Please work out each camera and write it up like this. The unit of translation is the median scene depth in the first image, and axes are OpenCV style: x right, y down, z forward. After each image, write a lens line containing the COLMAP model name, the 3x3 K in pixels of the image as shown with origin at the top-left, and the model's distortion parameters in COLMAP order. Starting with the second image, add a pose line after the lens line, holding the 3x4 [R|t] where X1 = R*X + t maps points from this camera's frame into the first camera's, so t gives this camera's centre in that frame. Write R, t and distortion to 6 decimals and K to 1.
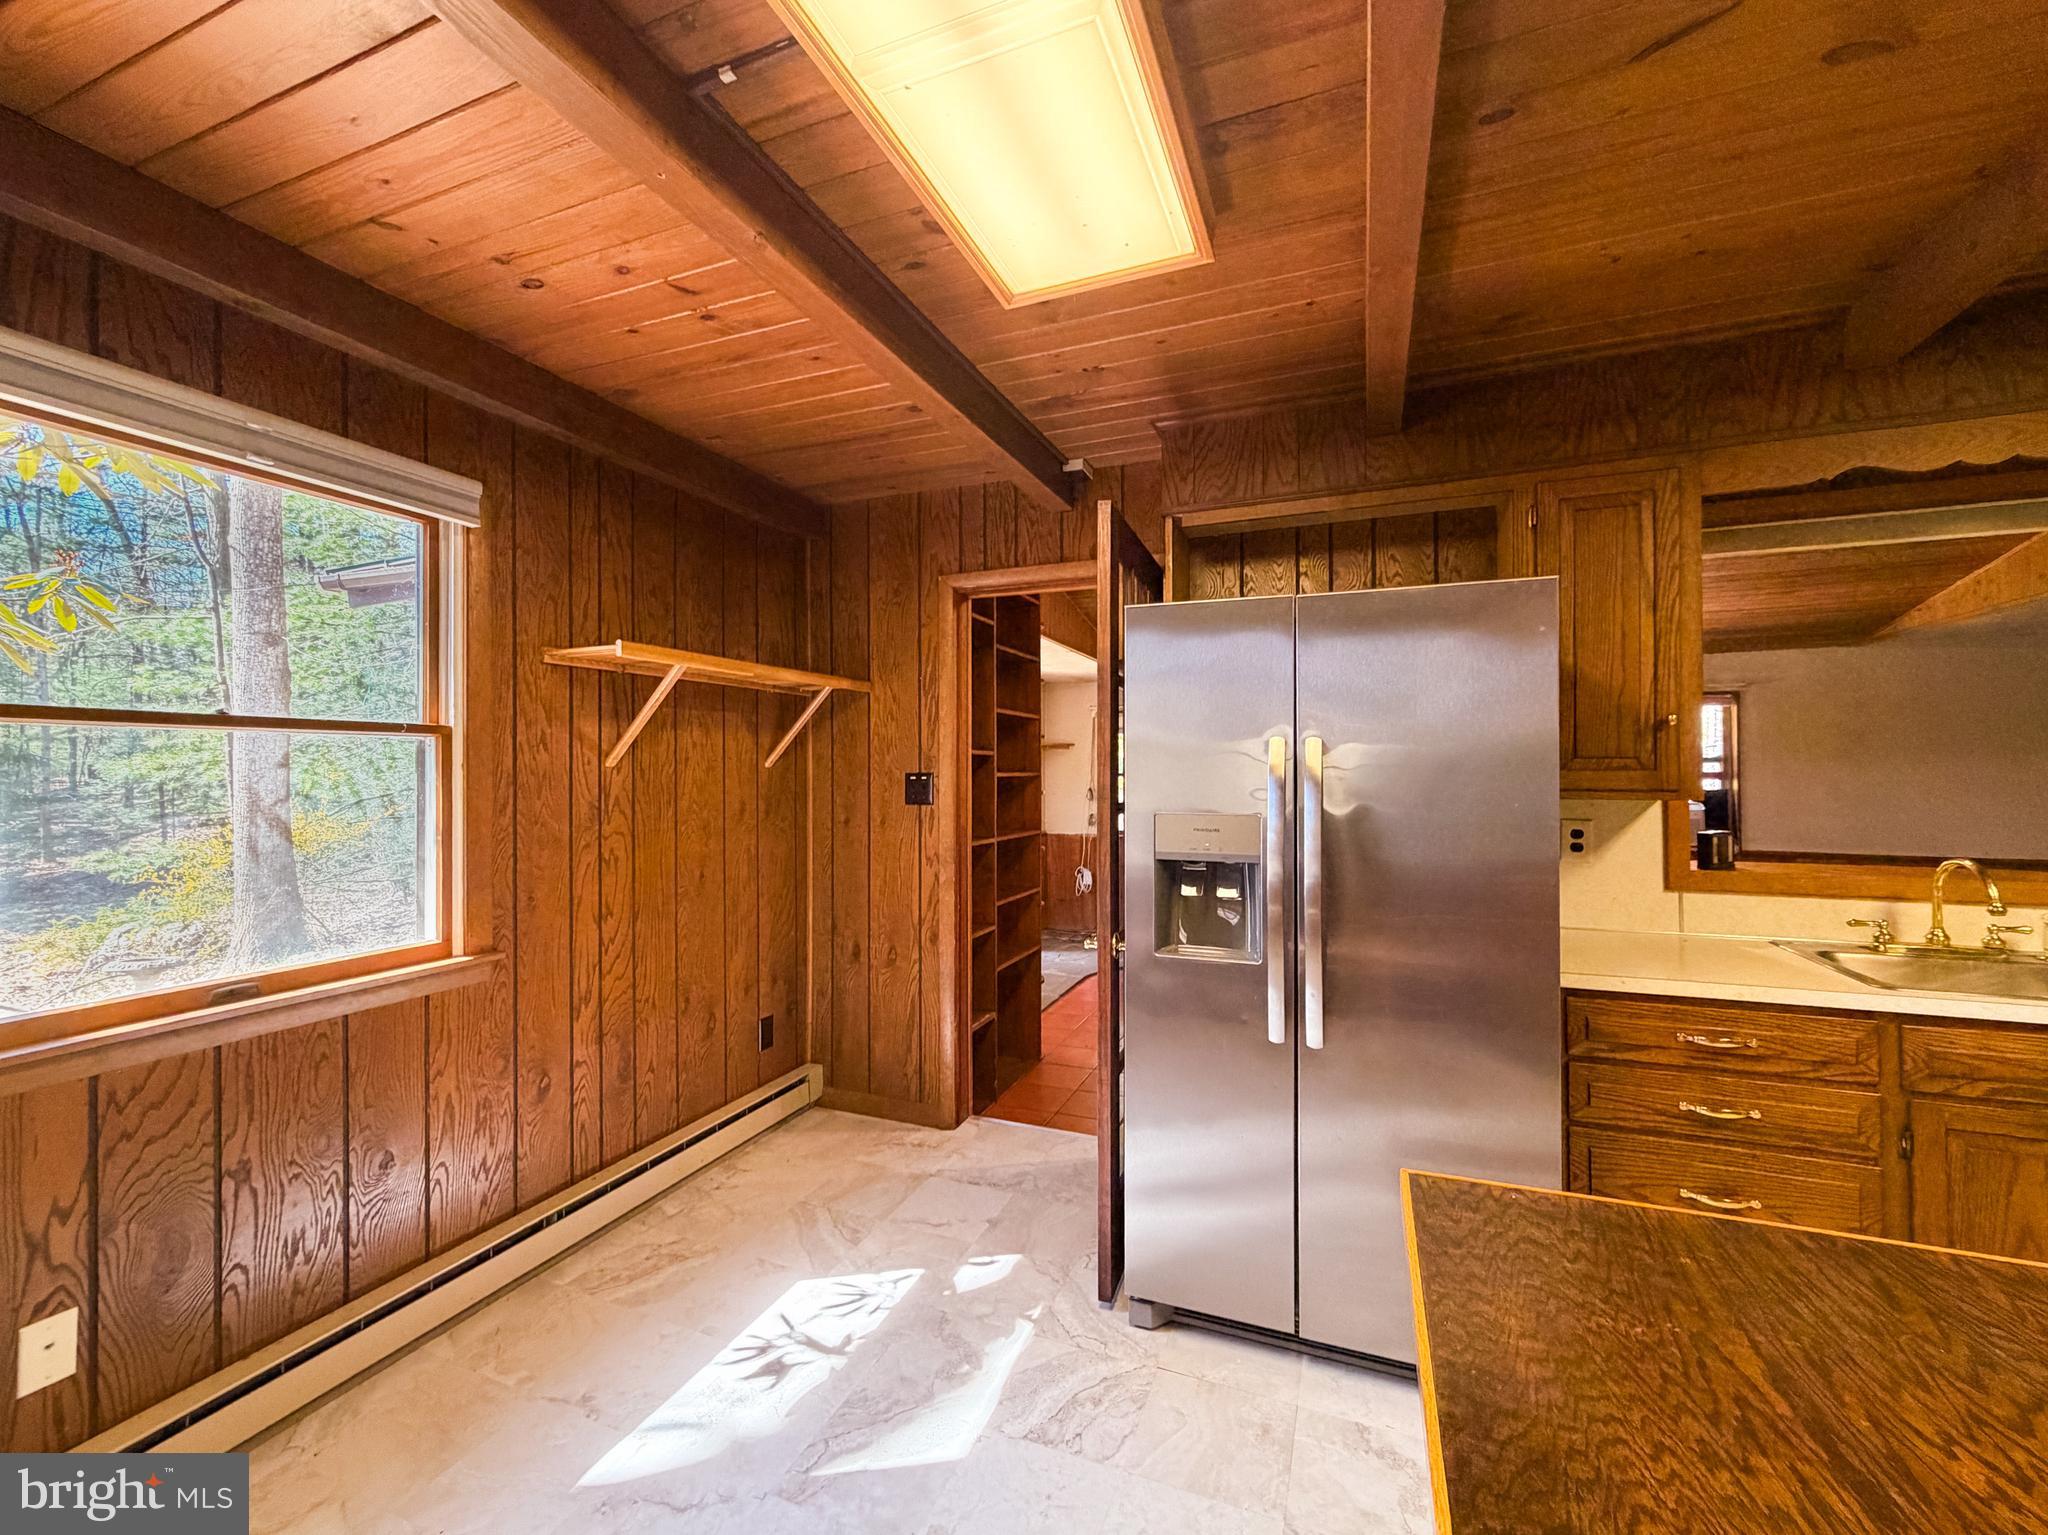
lens RADIAL K [[828.0, 0, 1033.5], [0, 828.0, 767.0], [0, 0, 1]] dist [-0.003034, 0.000470]
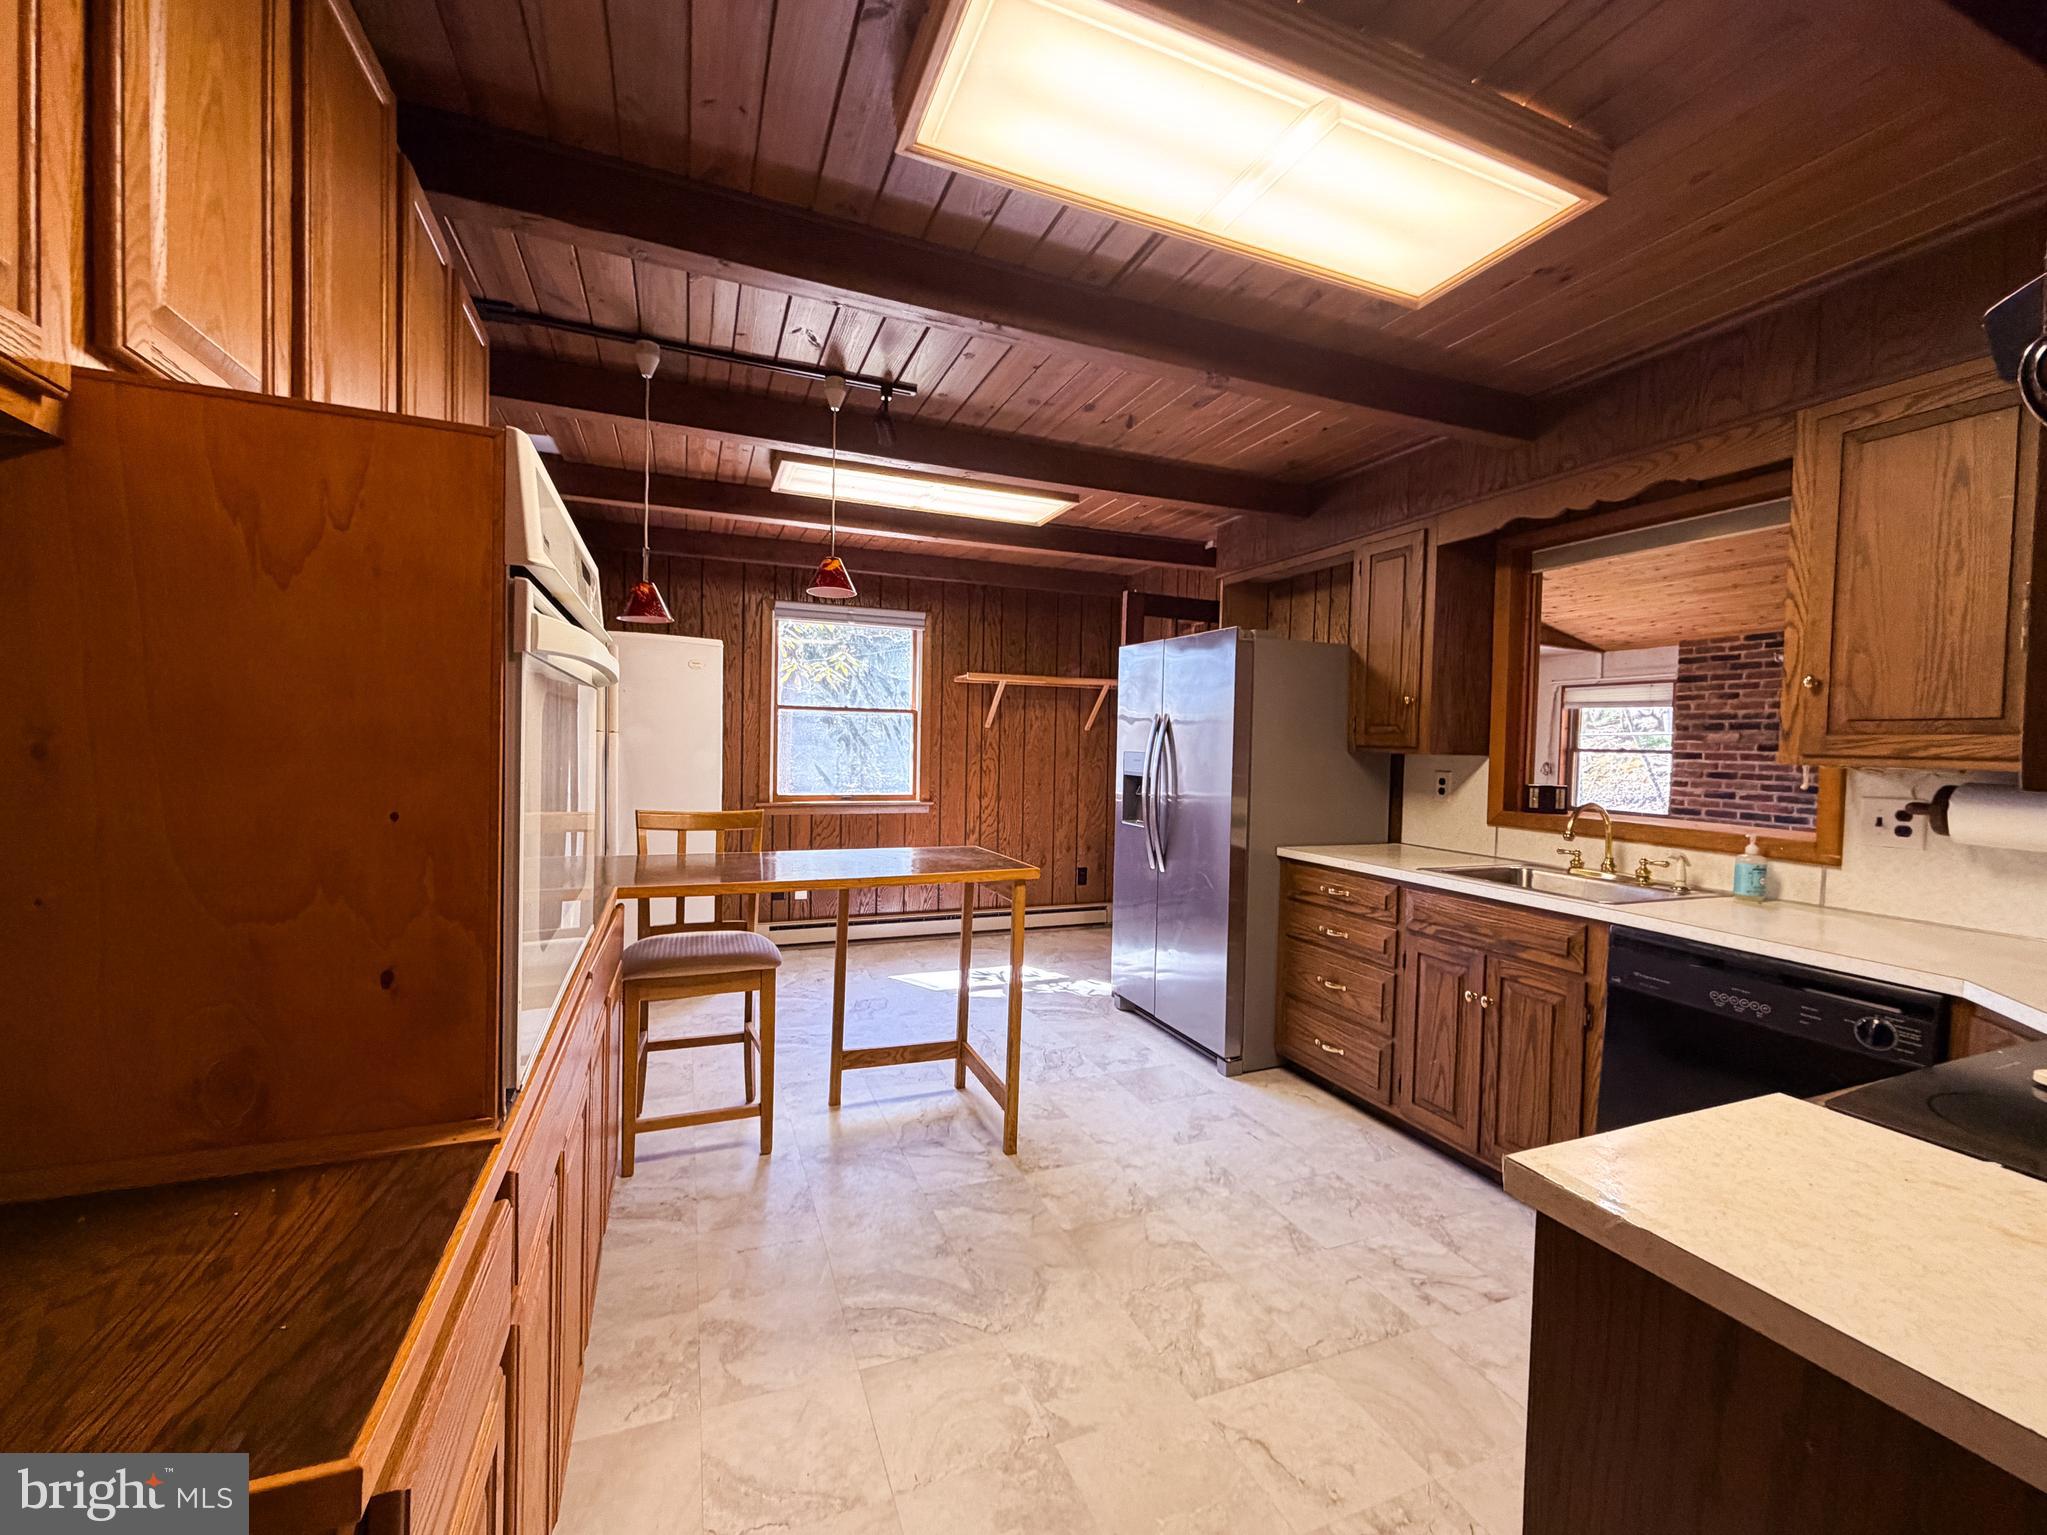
lens RADIAL K [[827.6, 0, 1024.3], [0, 827.6, 764.4], [0, 0, 1]] dist [-0.003034, 0.000470]
pose [[0.698075, 0.039858, -0.714914, 1.338177], [-0.020032, 0.999146, 0.036145, 0.018871], [0.715744, -0.010911, 0.698277, -0.538878]]
